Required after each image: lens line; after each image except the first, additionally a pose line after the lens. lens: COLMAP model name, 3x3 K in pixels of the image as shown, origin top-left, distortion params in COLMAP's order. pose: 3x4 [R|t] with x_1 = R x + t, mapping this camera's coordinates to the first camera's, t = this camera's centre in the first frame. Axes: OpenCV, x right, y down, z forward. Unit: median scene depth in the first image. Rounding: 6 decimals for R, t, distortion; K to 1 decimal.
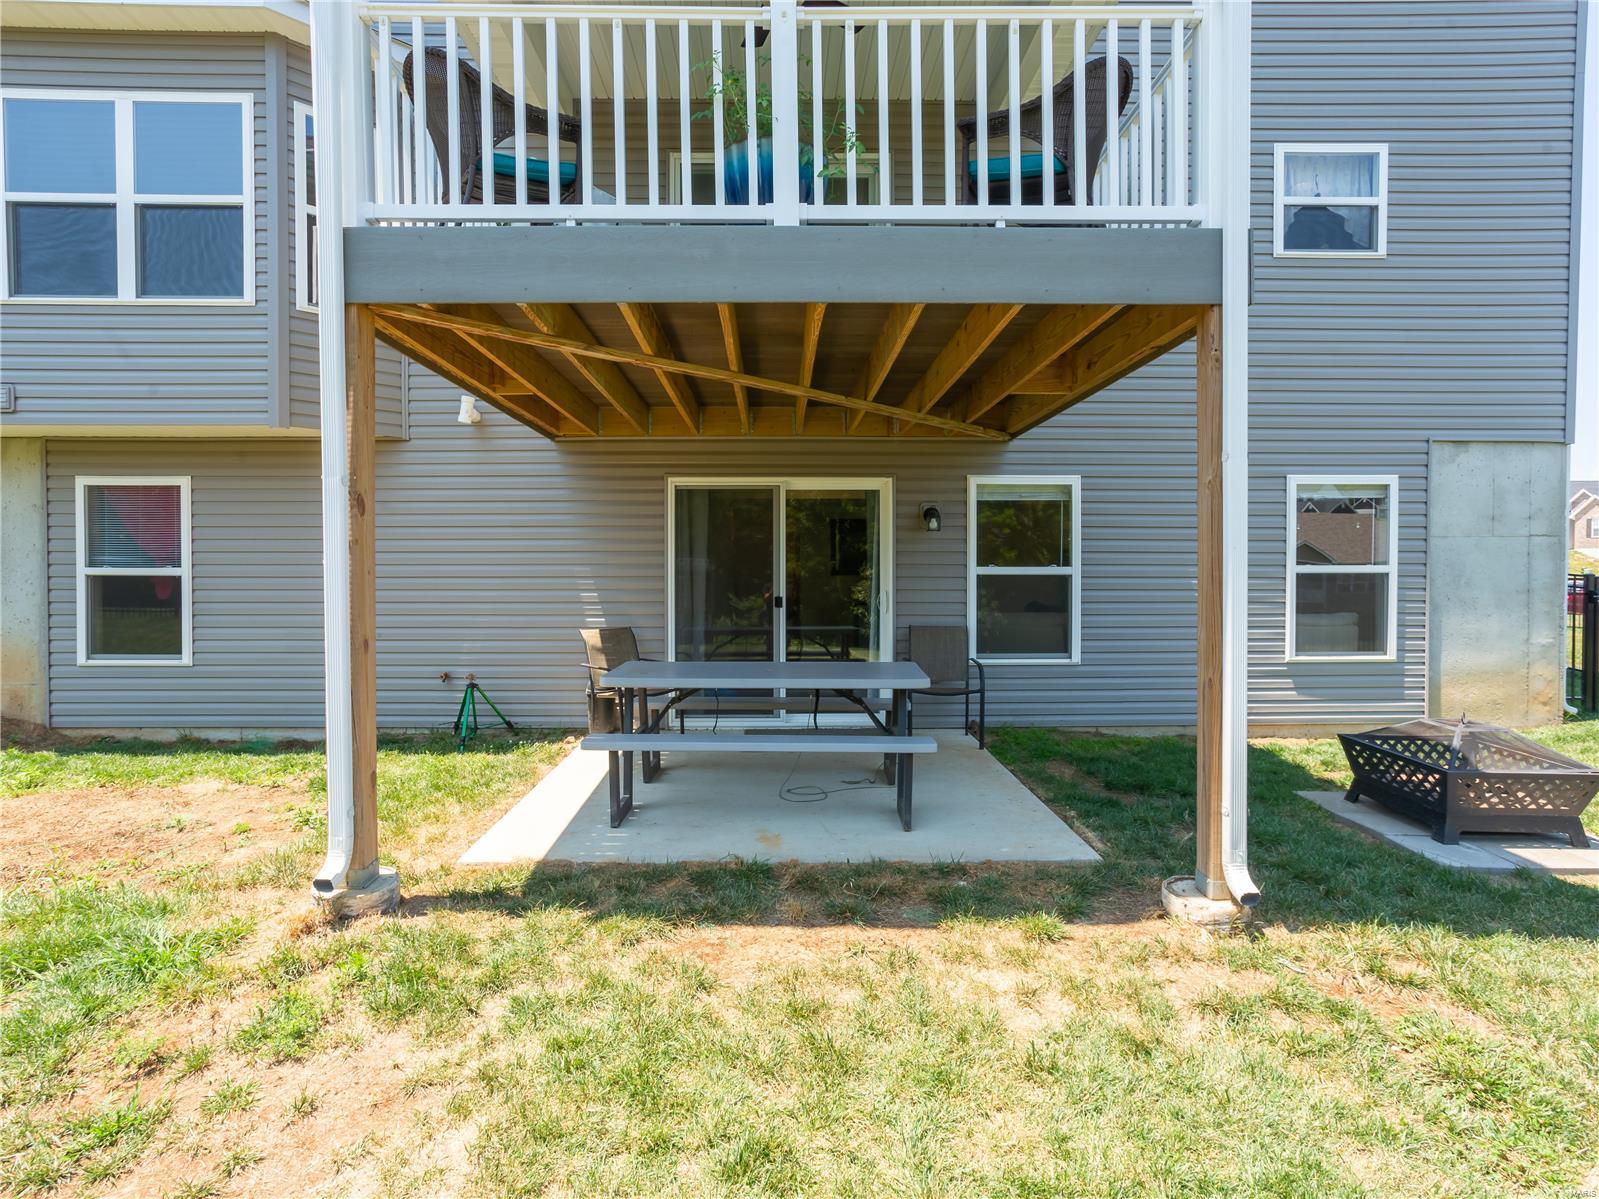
lens RADIAL K [[870.5, 0, 791.0], [0, 870.5, 587.4], [0, 0, 1]] dist [-0.049750, 0.045792]
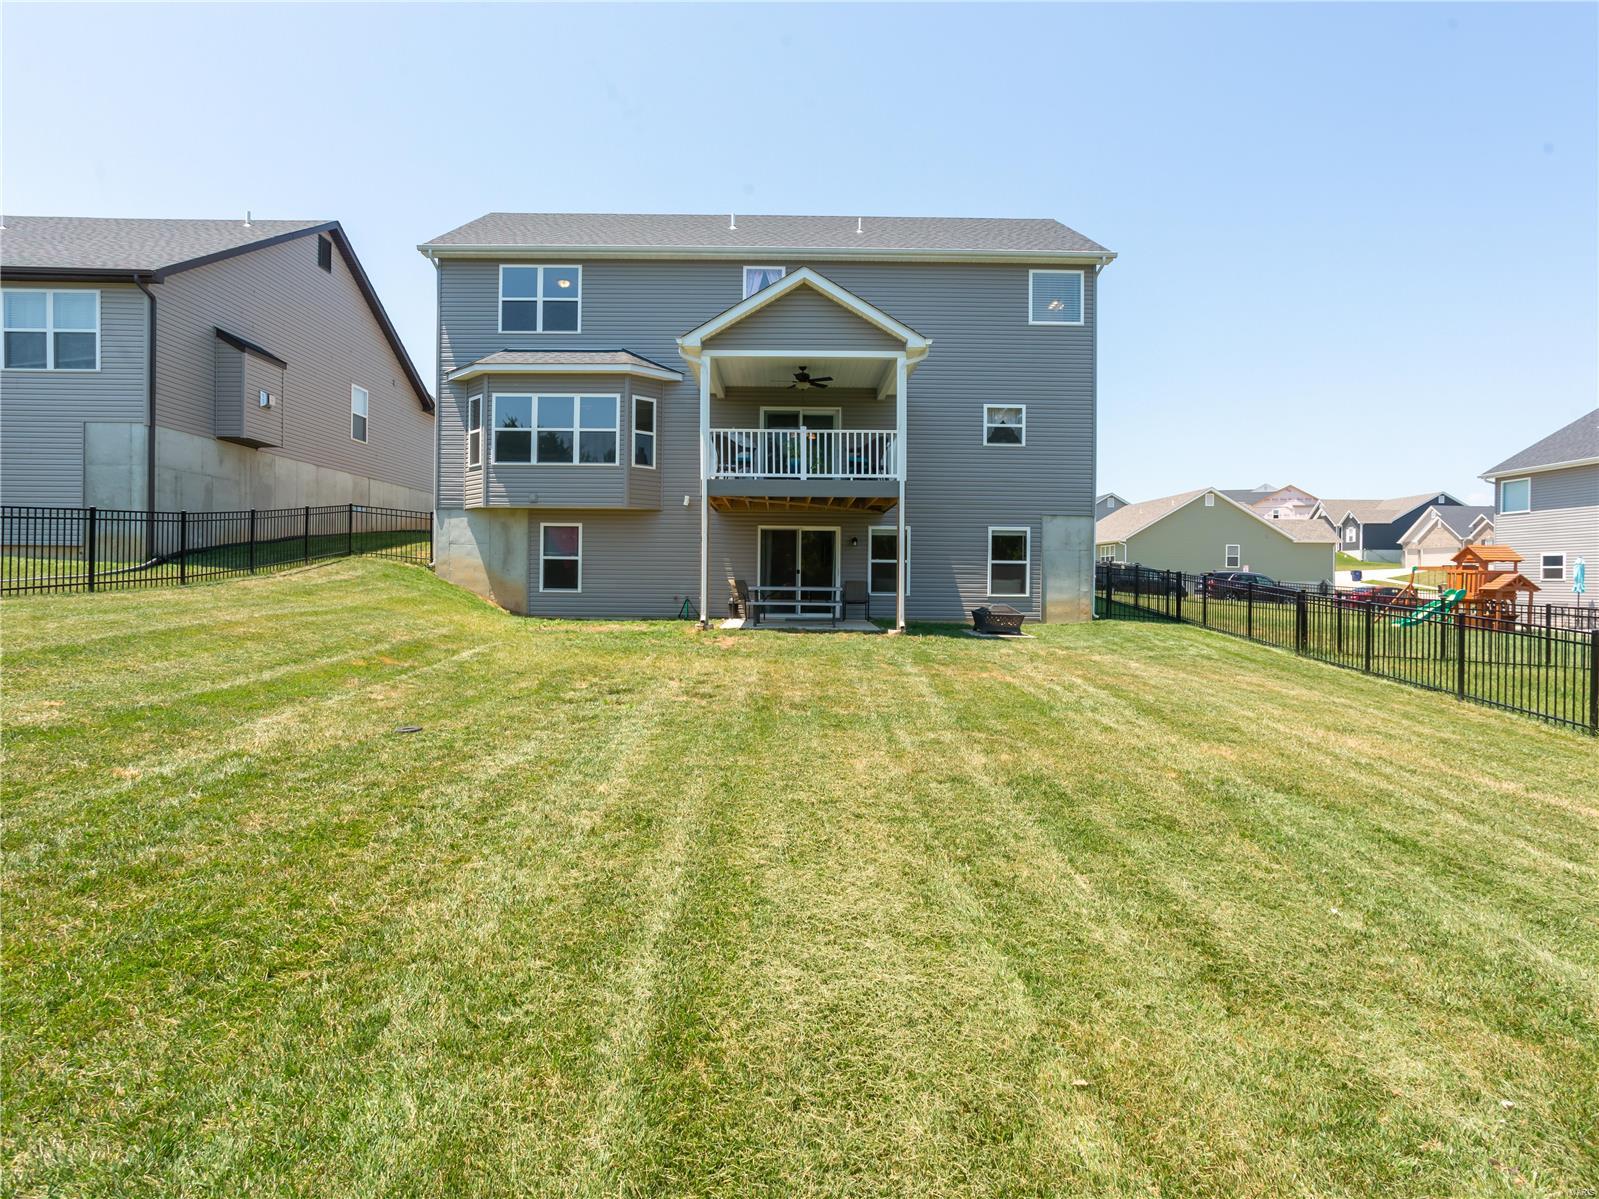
lens RADIAL K [[870.5, 0, 791.0], [0, 870.5, 587.4], [0, 0, 1]] dist [-0.049750, 0.045792]
pose [[0.999898, 0.011213, -0.008802, -0.012067], [-0.011320, 0.999863, -0.012105, 0.098690], [0.008665, 0.012204, 0.999888, -1.715374]]
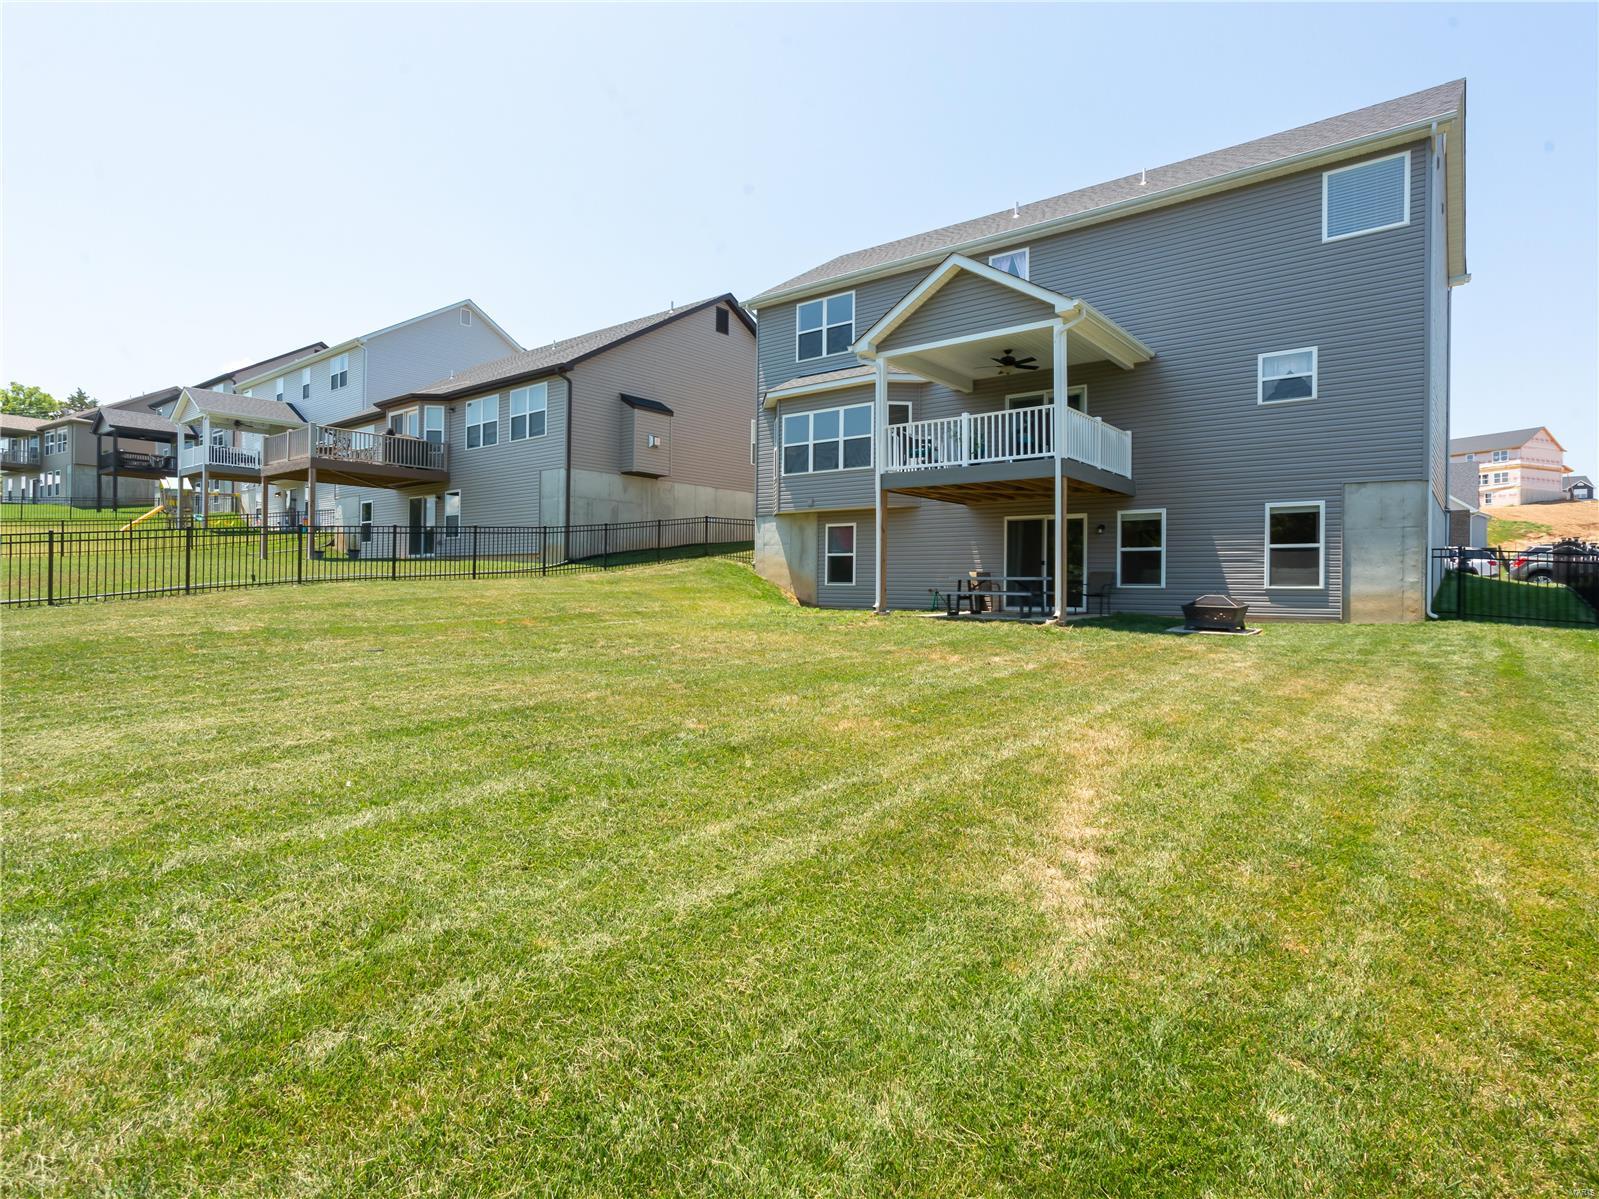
lens RADIAL K [[870.5, 0, 791.0], [0, 870.5, 587.4], [0, 0, 1]] dist [-0.049750, 0.045792]
pose [[0.769267, 0.008908, -0.638866, 1.053887], [-0.022840, 0.999647, -0.013564, 0.141122], [0.638519, 0.025026, 0.769199, -1.455899]]
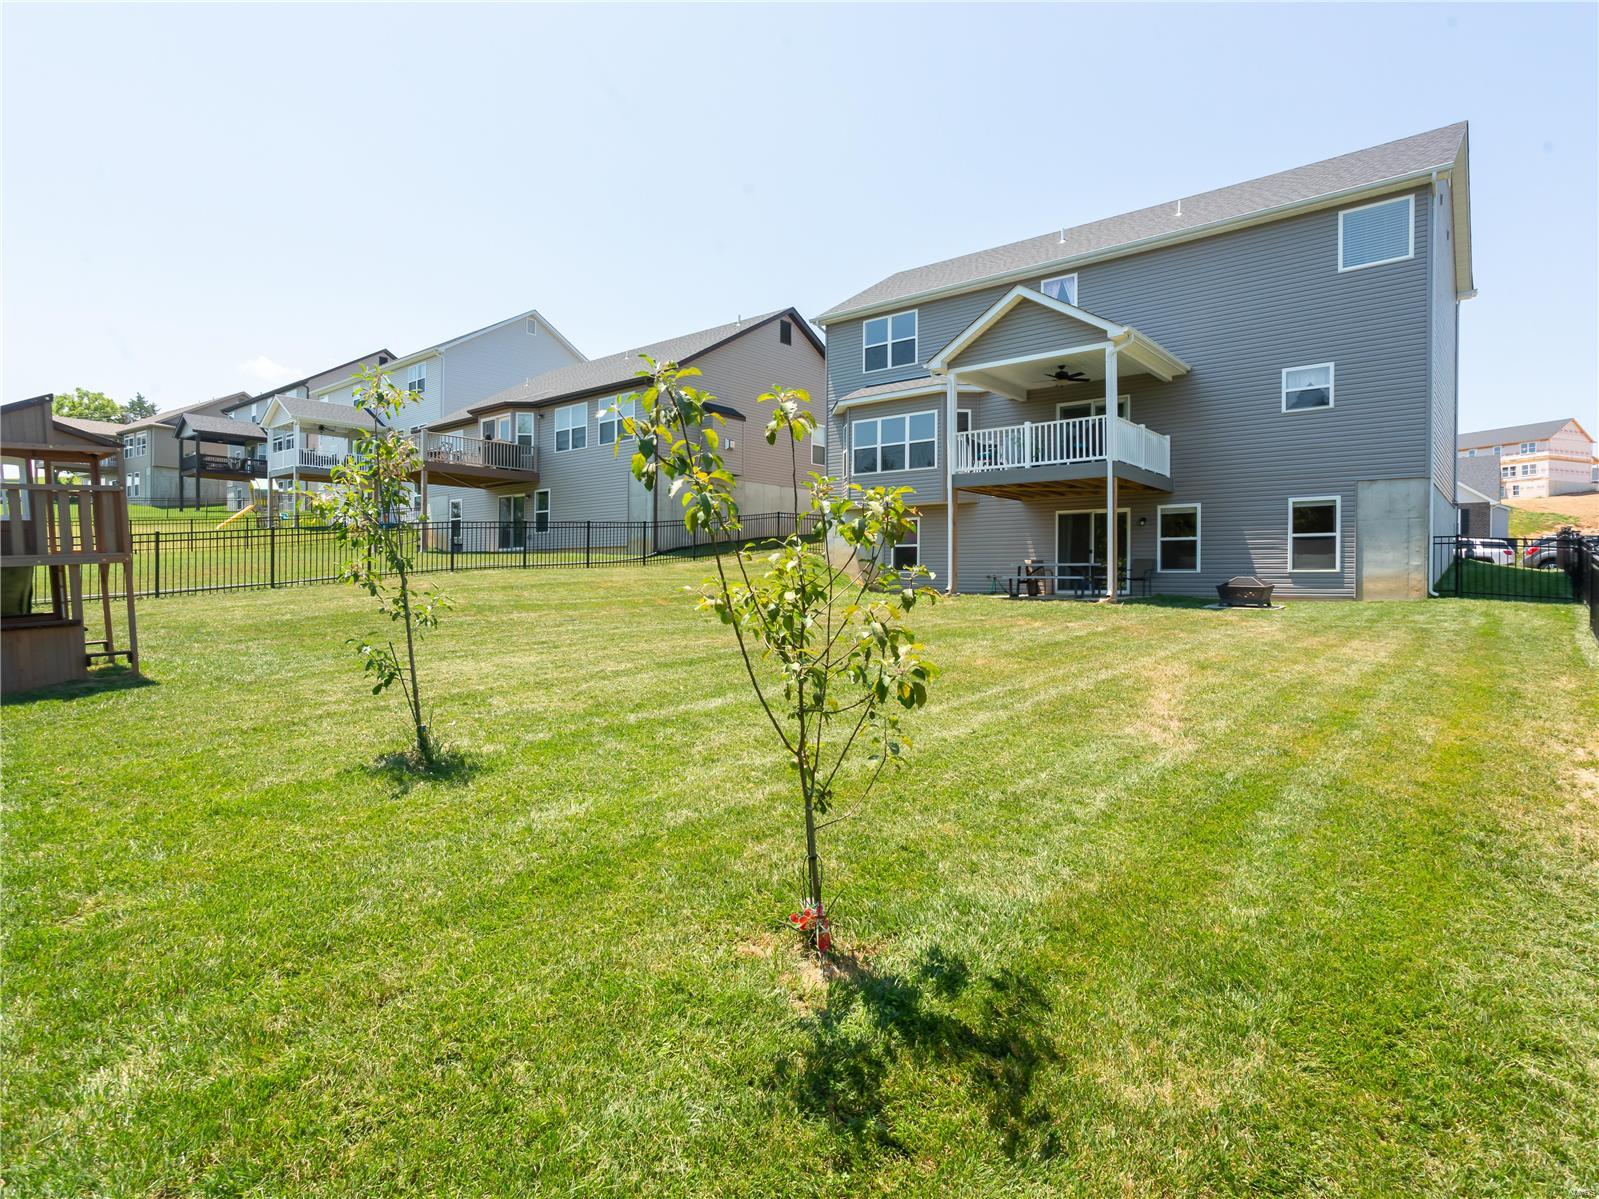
lens RADIAL K [[870.5, 0, 791.0], [0, 870.5, 587.4], [0, 0, 1]] dist [-0.049750, 0.045792]
pose [[0.755112, 0.009396, -0.655528, 1.136443], [-0.019645, 0.999773, -0.008299, 0.181601], [0.655301, 0.019145, 0.755125, -1.865809]]
